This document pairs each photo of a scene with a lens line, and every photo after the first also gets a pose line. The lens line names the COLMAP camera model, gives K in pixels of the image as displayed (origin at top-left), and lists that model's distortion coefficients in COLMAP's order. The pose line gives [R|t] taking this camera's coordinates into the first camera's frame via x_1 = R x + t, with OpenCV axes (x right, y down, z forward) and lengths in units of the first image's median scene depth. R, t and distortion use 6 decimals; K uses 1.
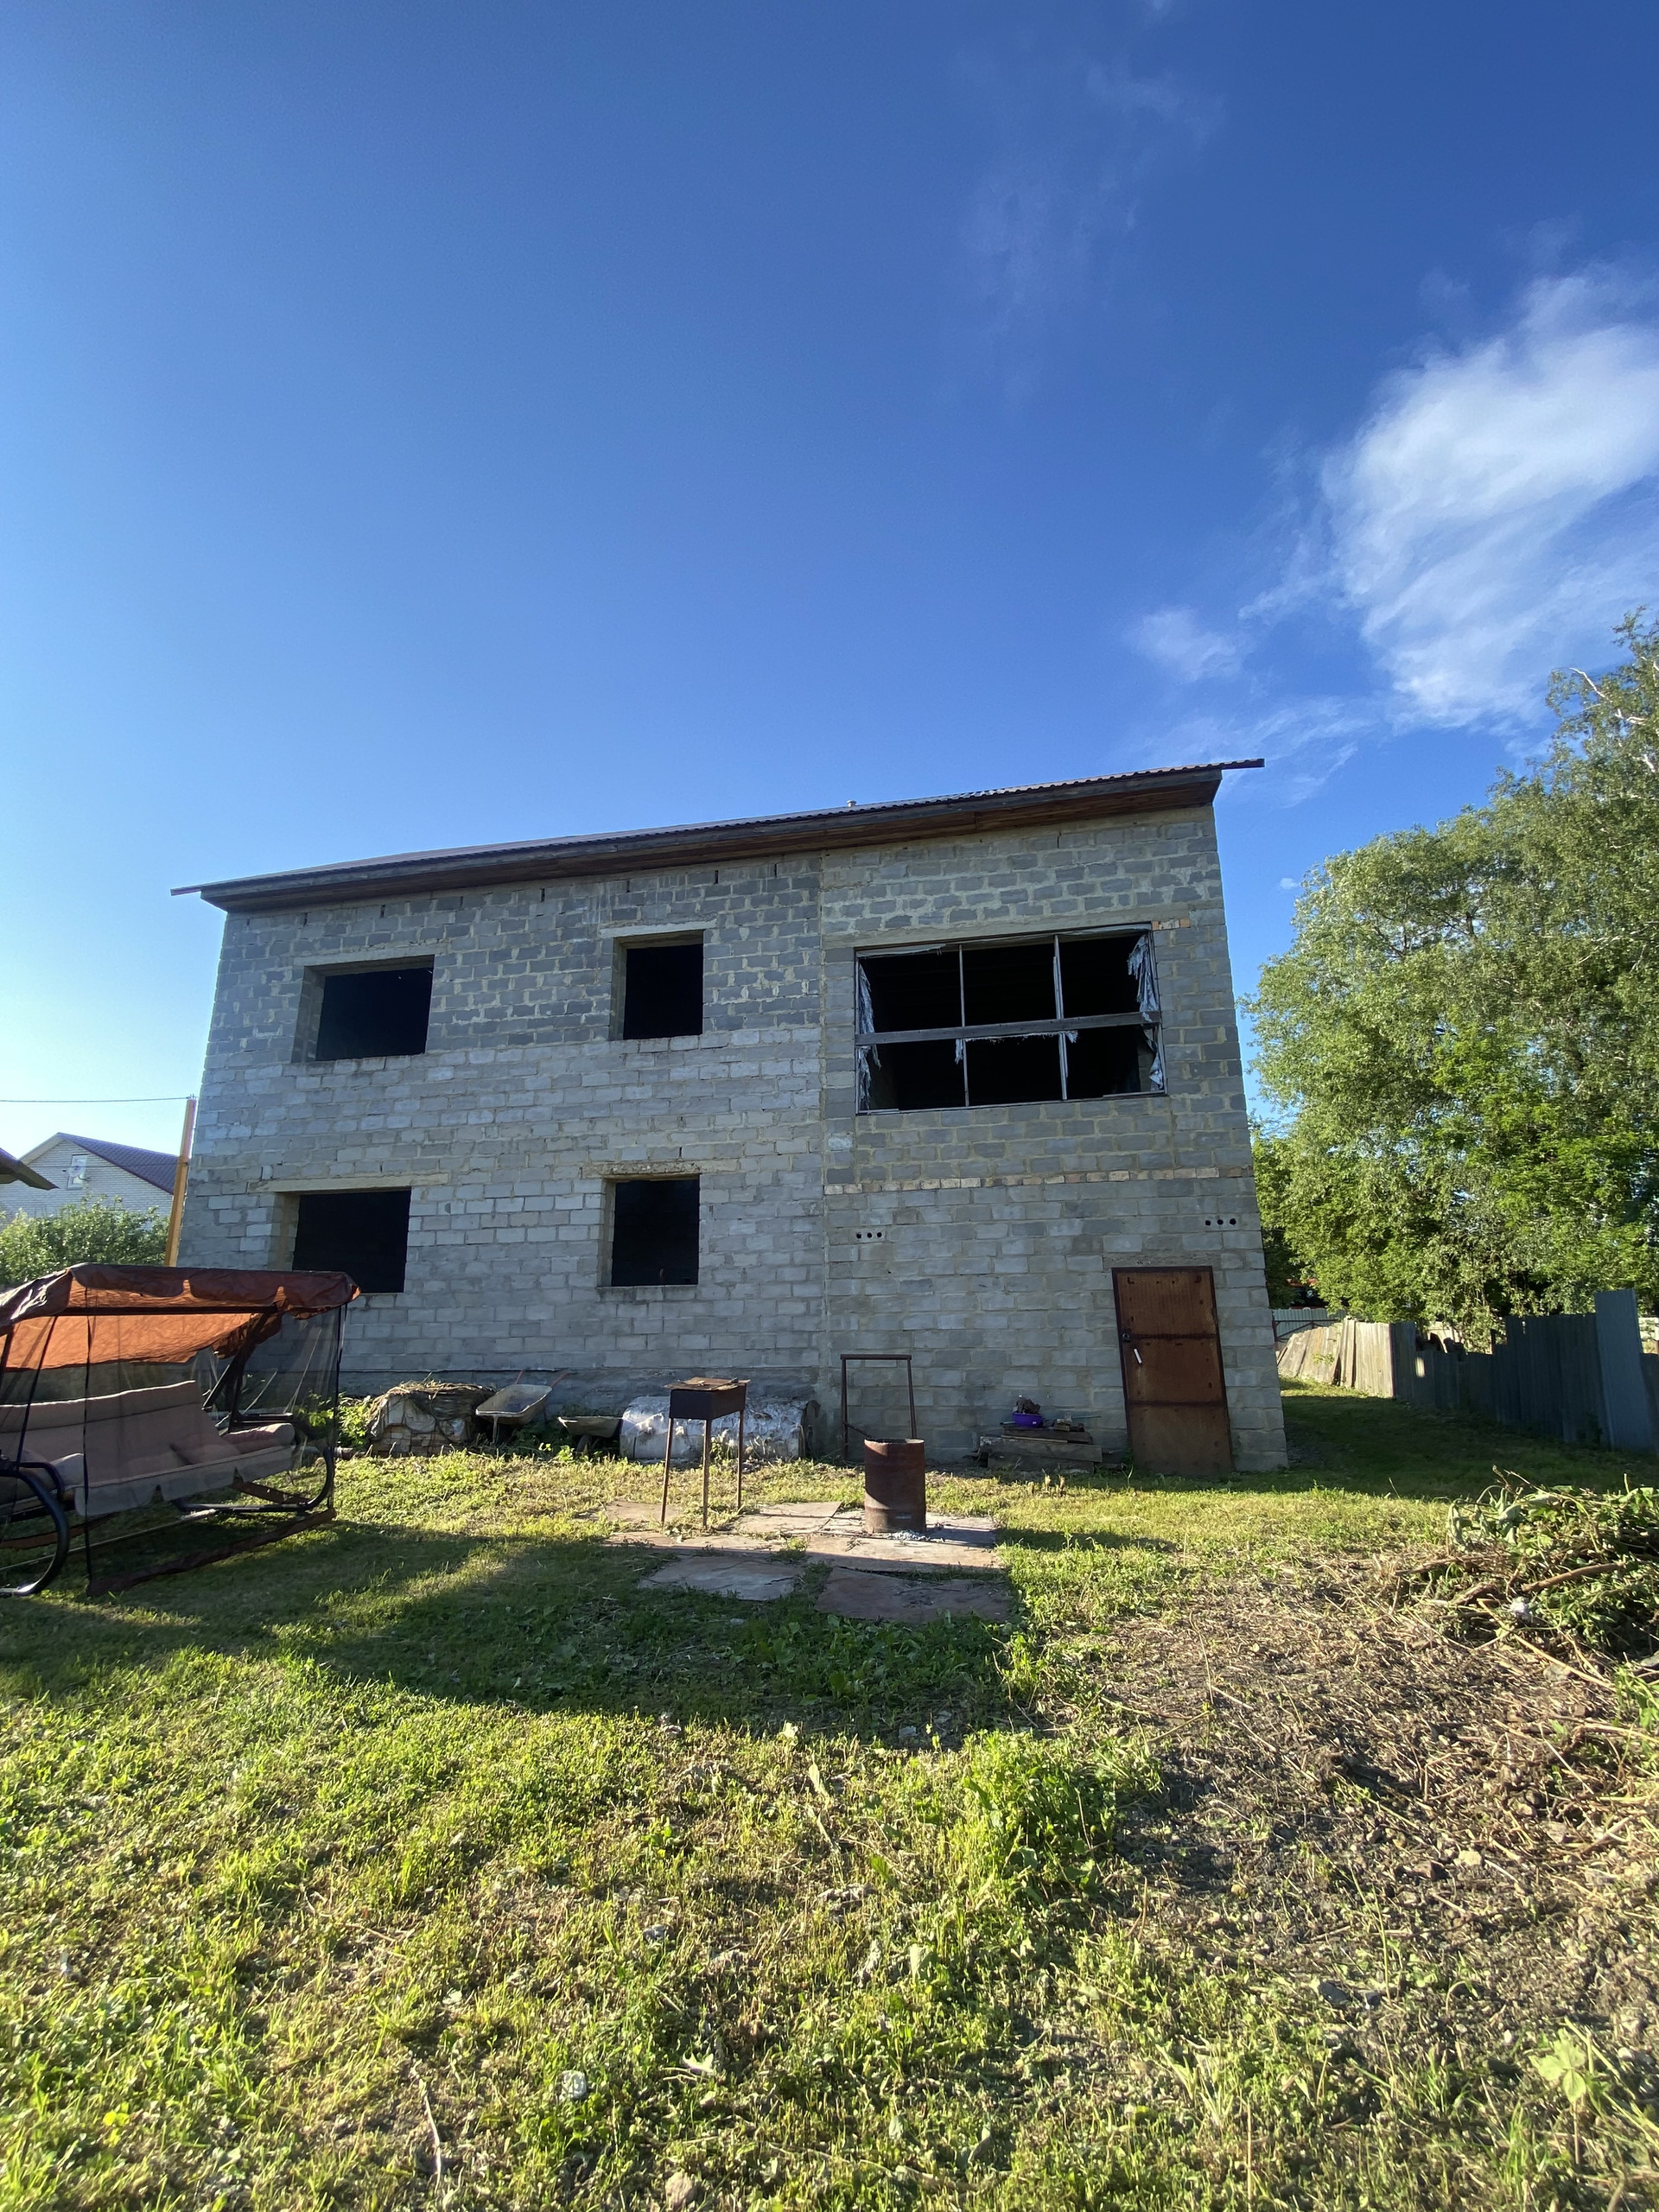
lens RADIAL K [[883.2, 0, 817.6], [0, 883.2, 1113.3], [0, 0, 1]] dist [0.001916, -0.009594]
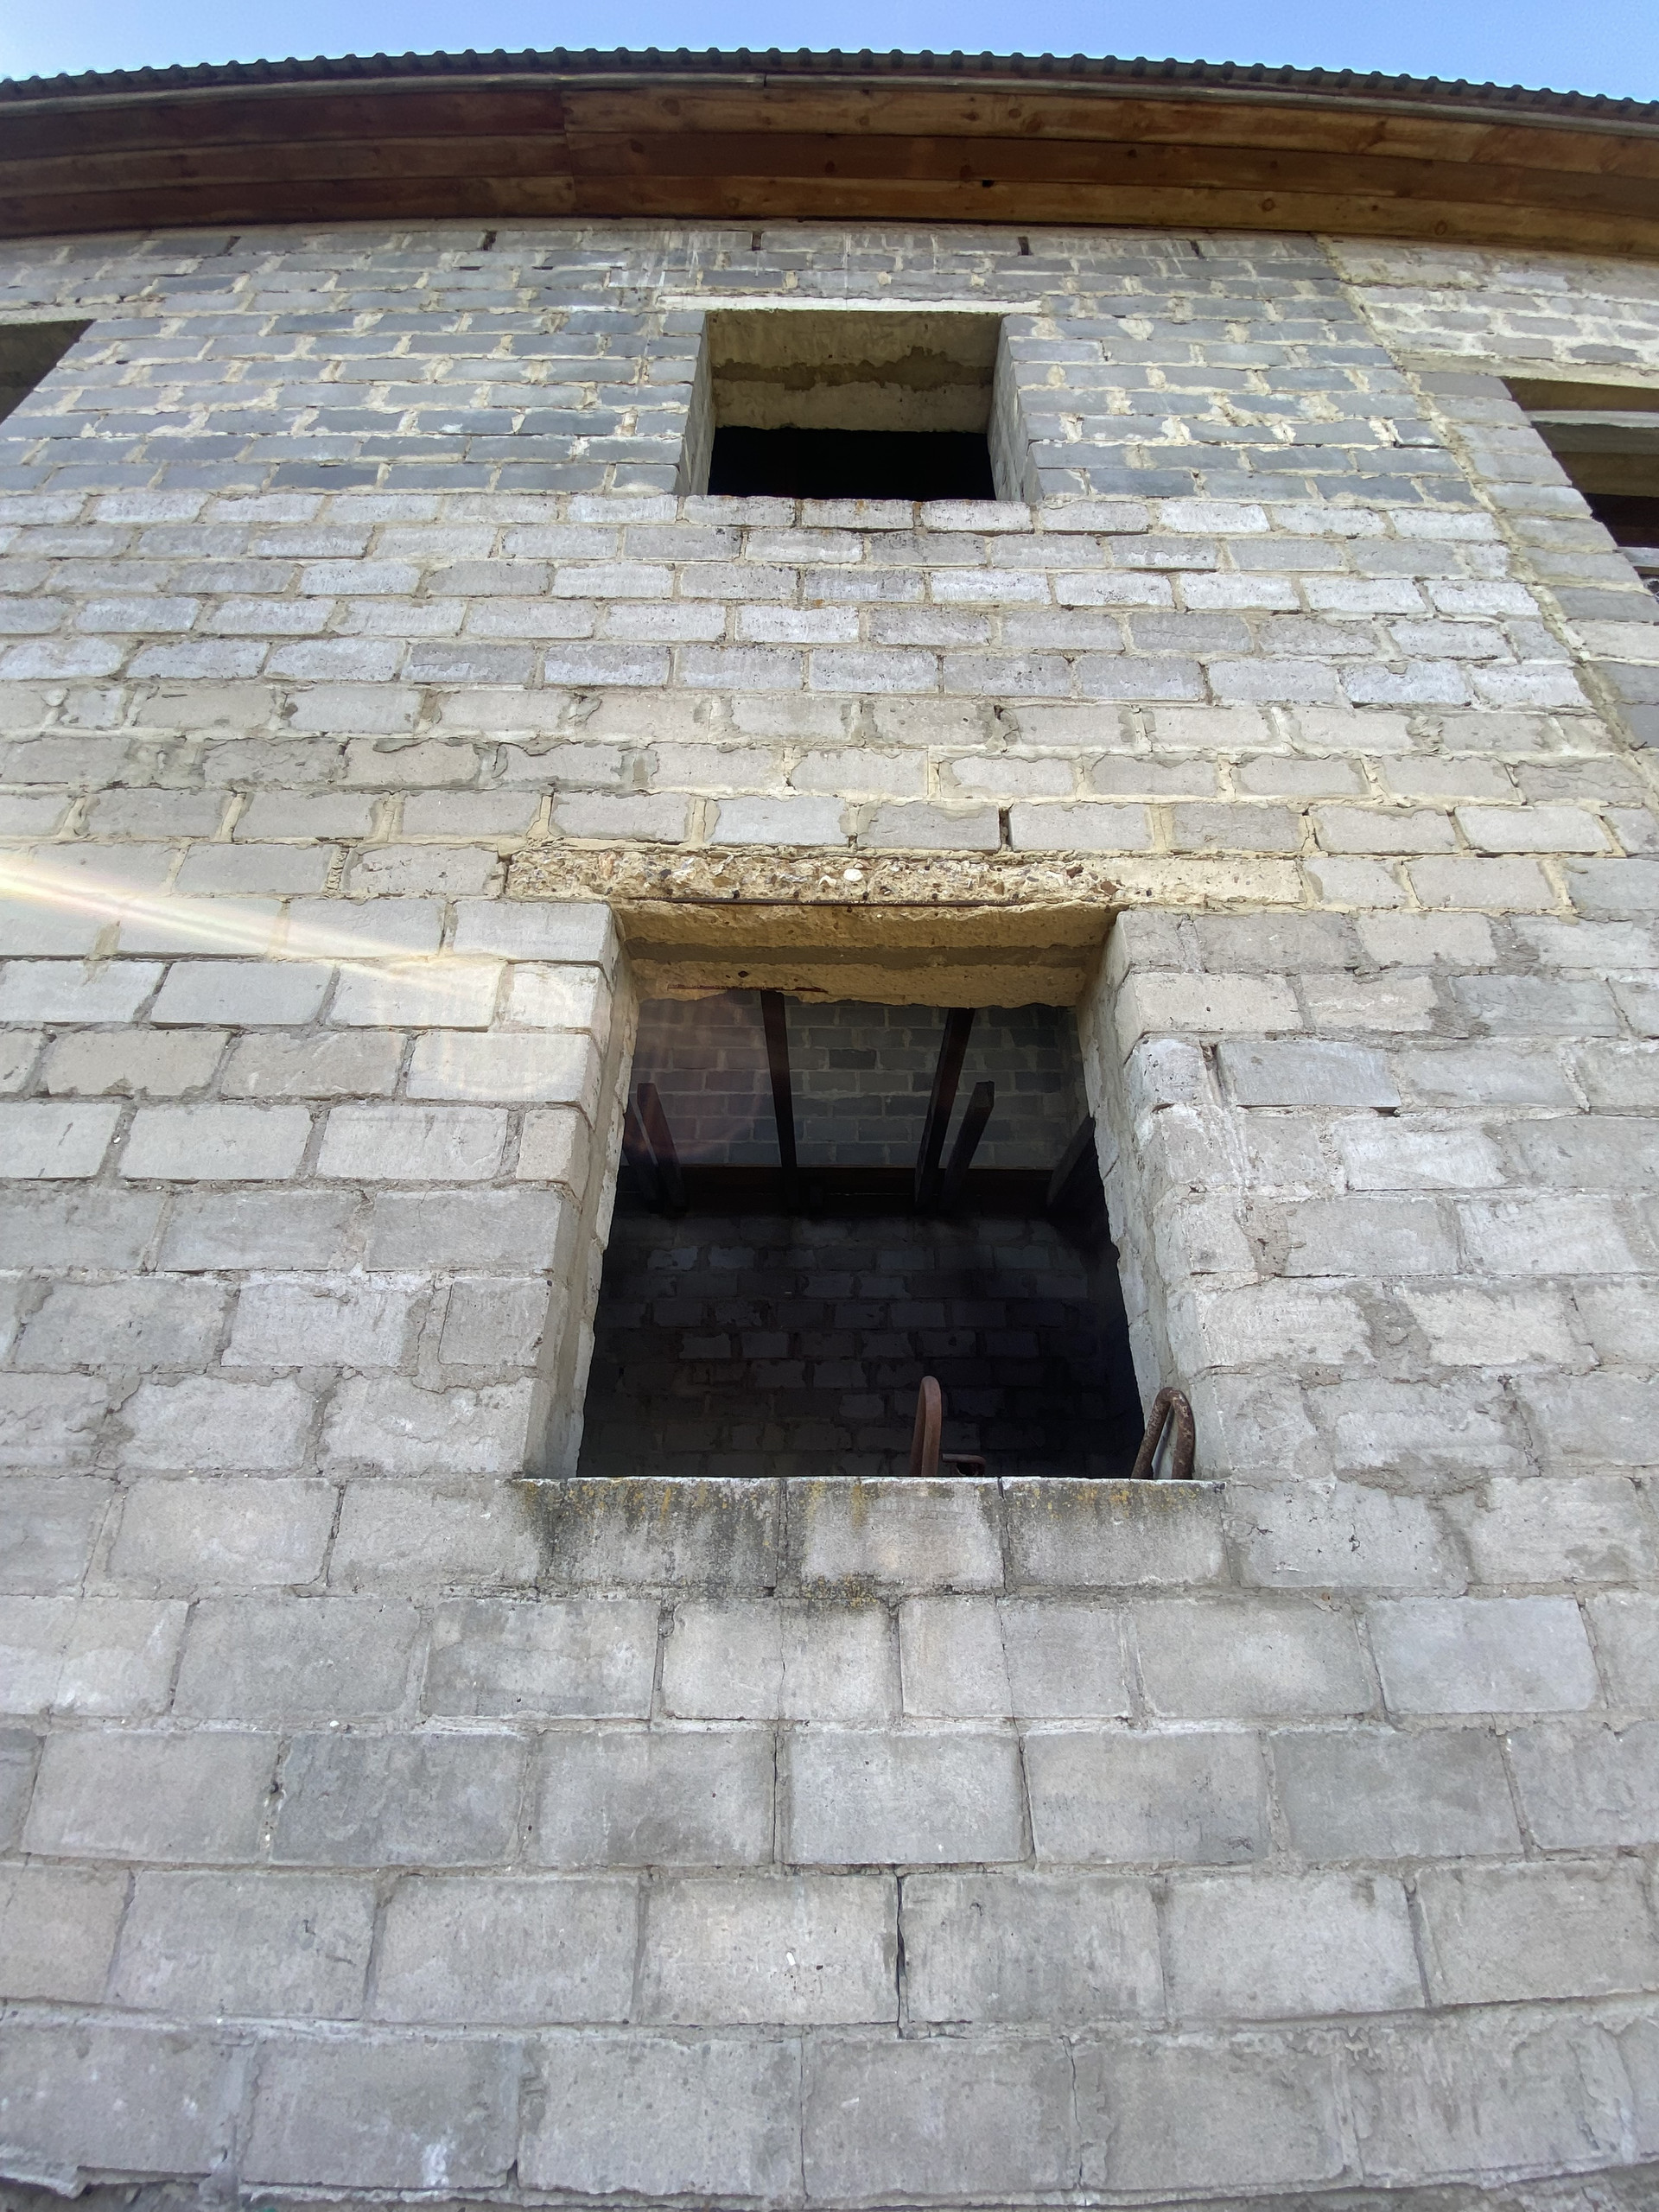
lens RADIAL K [[883.2, 0, 817.6], [0, 883.2, 1113.3], [0, 0, 1]] dist [0.001916, -0.009594]
pose [[0.979632, 0.109732, 0.168164, -0.227233], [-0.064842, 0.965481, -0.252273, 0.167904], [-0.190042, 0.236231, 0.952932, 0.812717]]
